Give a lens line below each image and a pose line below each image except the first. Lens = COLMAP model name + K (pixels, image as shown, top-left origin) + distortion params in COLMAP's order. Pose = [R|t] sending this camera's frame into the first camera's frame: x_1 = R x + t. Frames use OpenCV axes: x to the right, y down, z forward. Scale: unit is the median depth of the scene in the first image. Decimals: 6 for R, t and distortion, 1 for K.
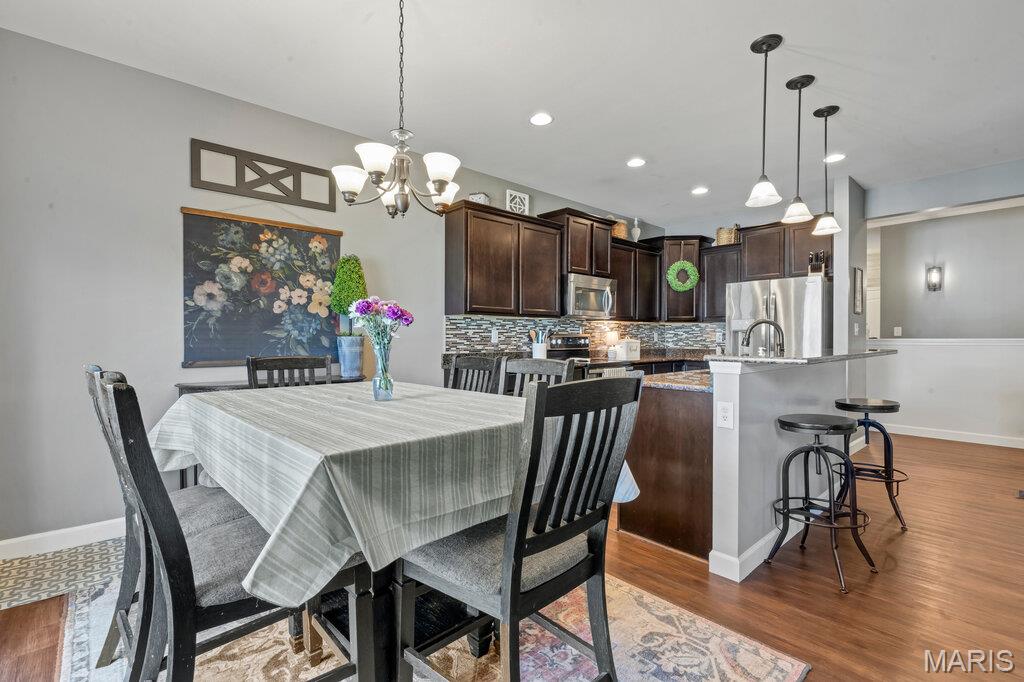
lens RADIAL K [[470.1, 0, 515.3], [0, 470.1, 341.8], [0, 0, 1]] dist [-0.000373, 0.000156]
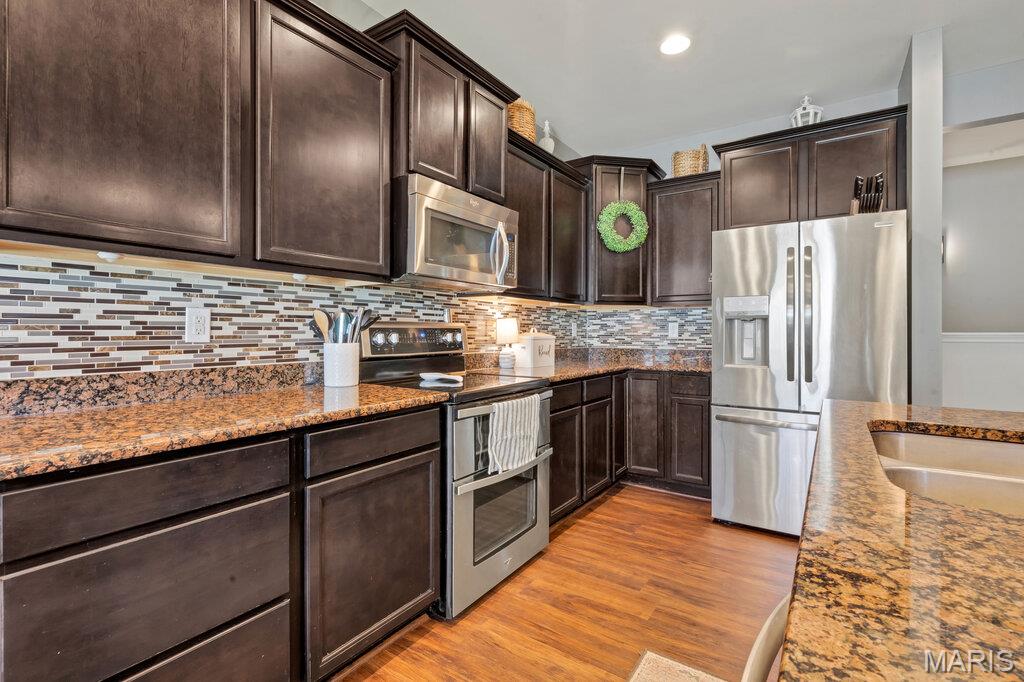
lens RADIAL K [[470.1, 0, 507.8], [0, 470.1, 331.5], [0, 0, 1]] dist [-0.000373, 0.000156]
pose [[0.974476, 0.001953, 0.224481, 0.113721], [-0.000118, 0.999966, -0.008188, -0.003697], [-0.224490, 0.007952, 0.974444, 0.626898]]
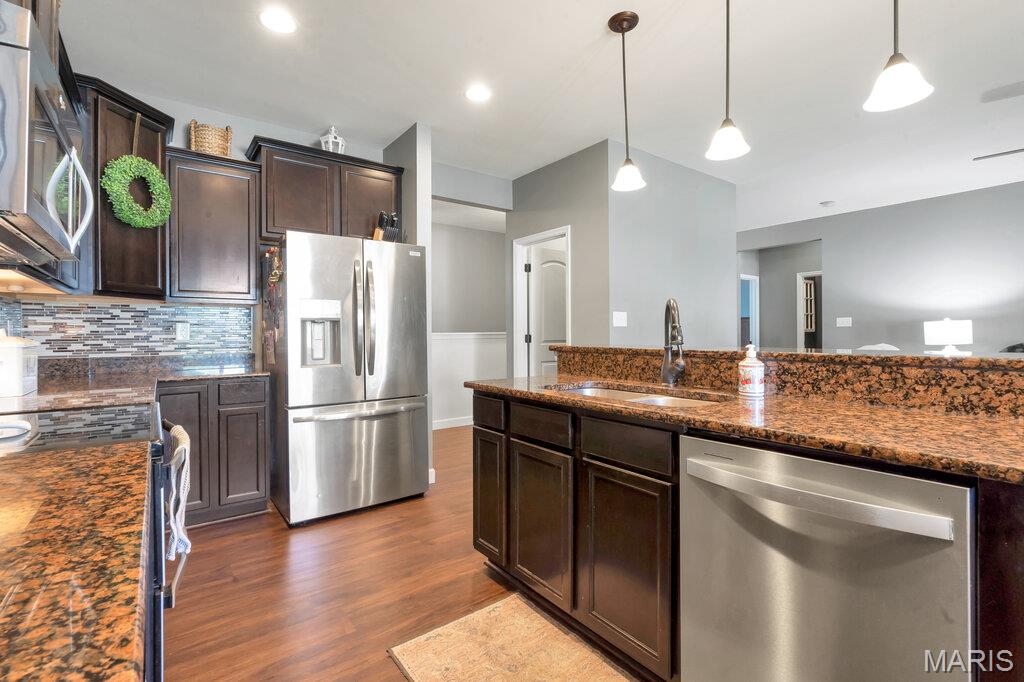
lens RADIAL K [[470.1, 0, 510.0], [0, 470.1, 333.1], [0, 0, 1]] dist [-0.000373, 0.000156]
pose [[0.091152, -0.002639, 0.995833, -0.067209], [0.011014, 0.999938, 0.001642, -0.007389], [-0.995776, 0.010818, 0.091176, 0.840873]]
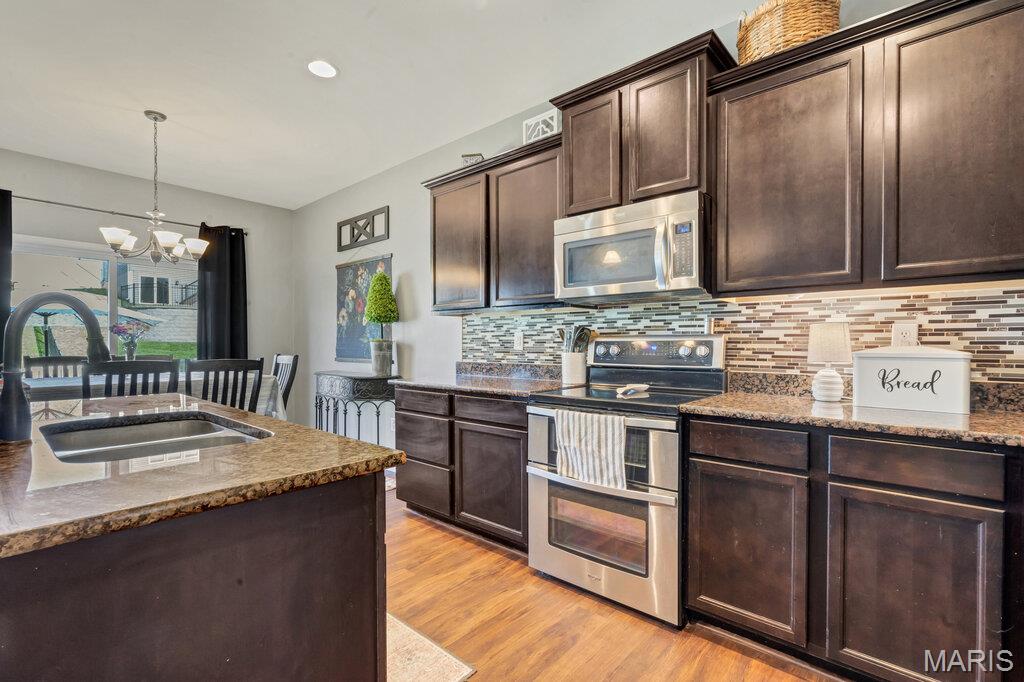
lens RADIAL K [[470.1, 0, 515.1], [0, 470.1, 350.0], [0, 0, 1]] dist [-0.000373, 0.000156]
pose [[0.111030, 0.003342, -0.993811, 0.687146], [-0.017647, 0.999843, 0.001390, 0.000998], [0.993660, 0.017383, 0.111072, 0.967449]]
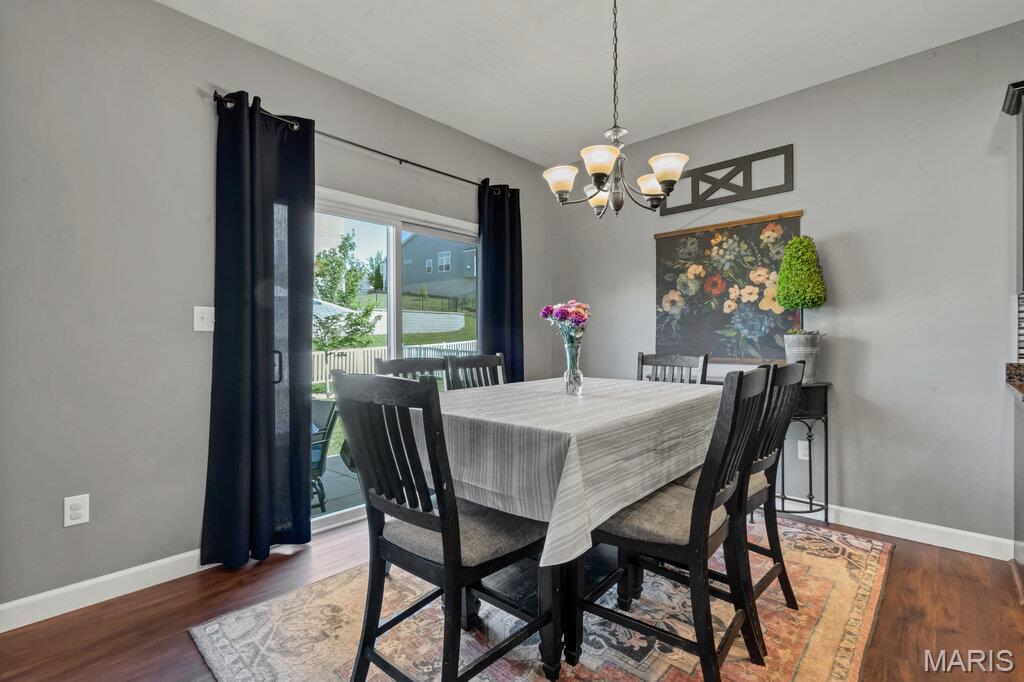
lens RADIAL K [[470.1, 0, 517.4], [0, 470.1, 342.4], [0, 0, 1]] dist [-0.000373, 0.000156]
pose [[0.107958, 0.001009, -0.994155, 0.339821], [-0.005048, 0.999987, 0.000466, 0.003604], [0.994143, 0.004968, 0.107962, 0.330660]]
